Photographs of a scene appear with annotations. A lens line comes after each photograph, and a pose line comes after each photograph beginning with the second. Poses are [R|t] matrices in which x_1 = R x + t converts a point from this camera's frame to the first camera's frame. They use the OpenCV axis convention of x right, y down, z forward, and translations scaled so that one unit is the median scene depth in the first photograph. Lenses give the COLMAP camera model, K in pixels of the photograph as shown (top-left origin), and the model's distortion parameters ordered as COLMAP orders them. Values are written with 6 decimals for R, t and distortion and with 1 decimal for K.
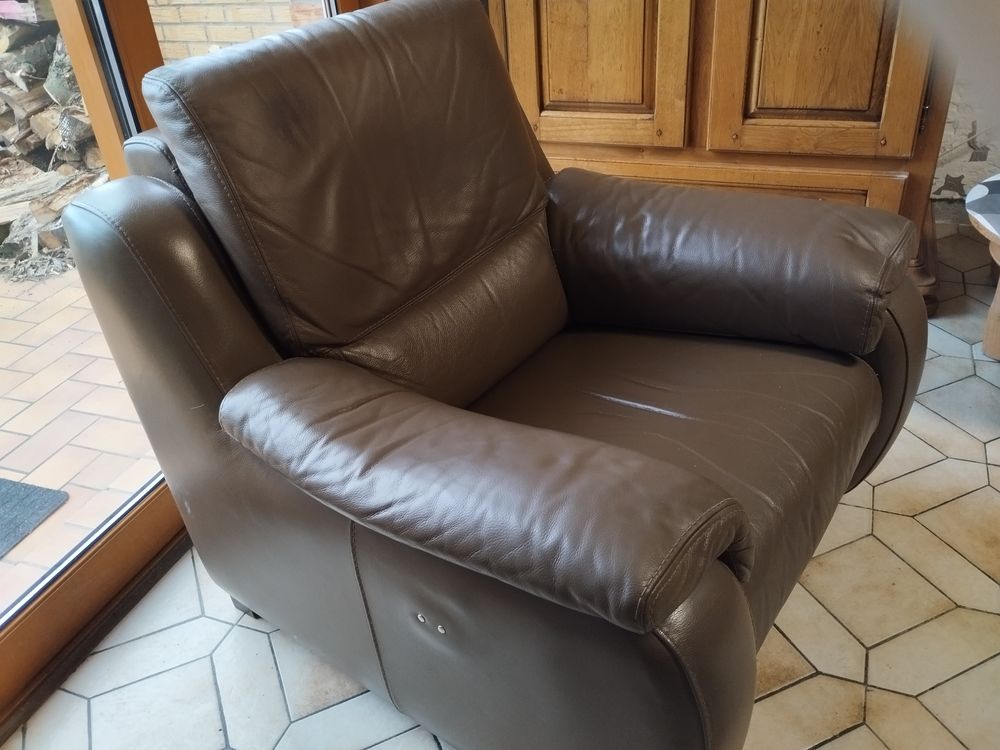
lens RADIAL K [[838.2, 0, 494.6], [0, 838.2, 372.4], [0, 0, 1]] dist [0.068025, -0.089994]
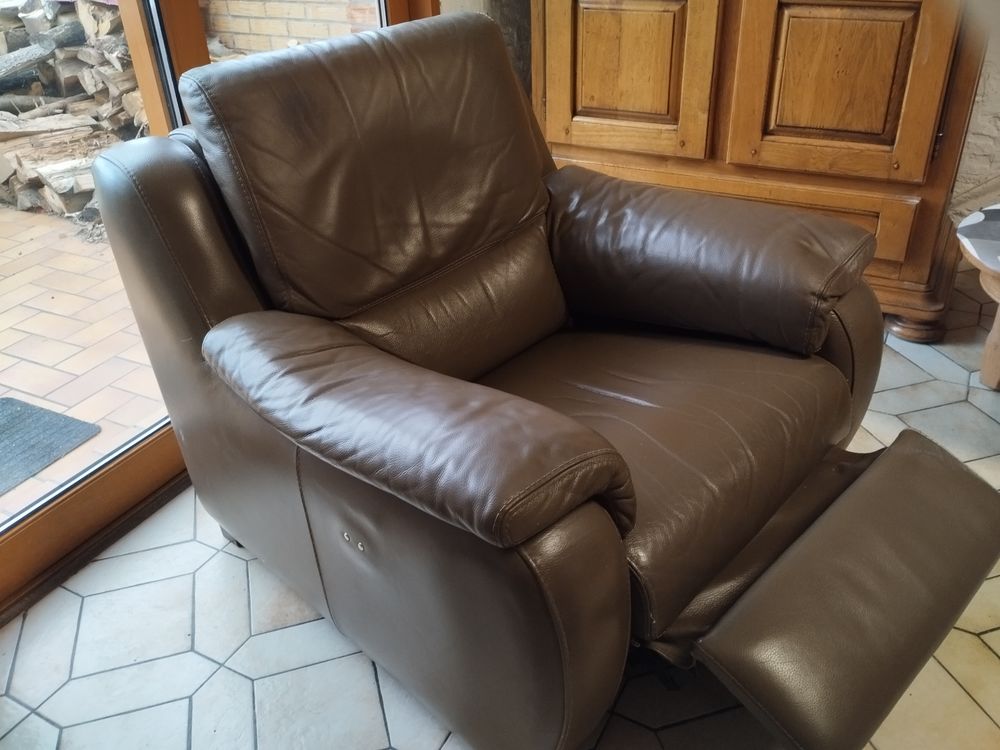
lens RADIAL K [[838.2, 0, 494.6], [0, 838.2, 372.4], [0, 0, 1]] dist [0.068025, -0.089994]
pose [[0.991670, 0.092701, -0.089421, 0.095011], [-0.094022, 0.995513, -0.010666, 0.032863], [0.088031, 0.018985, 0.995937, -0.056400]]
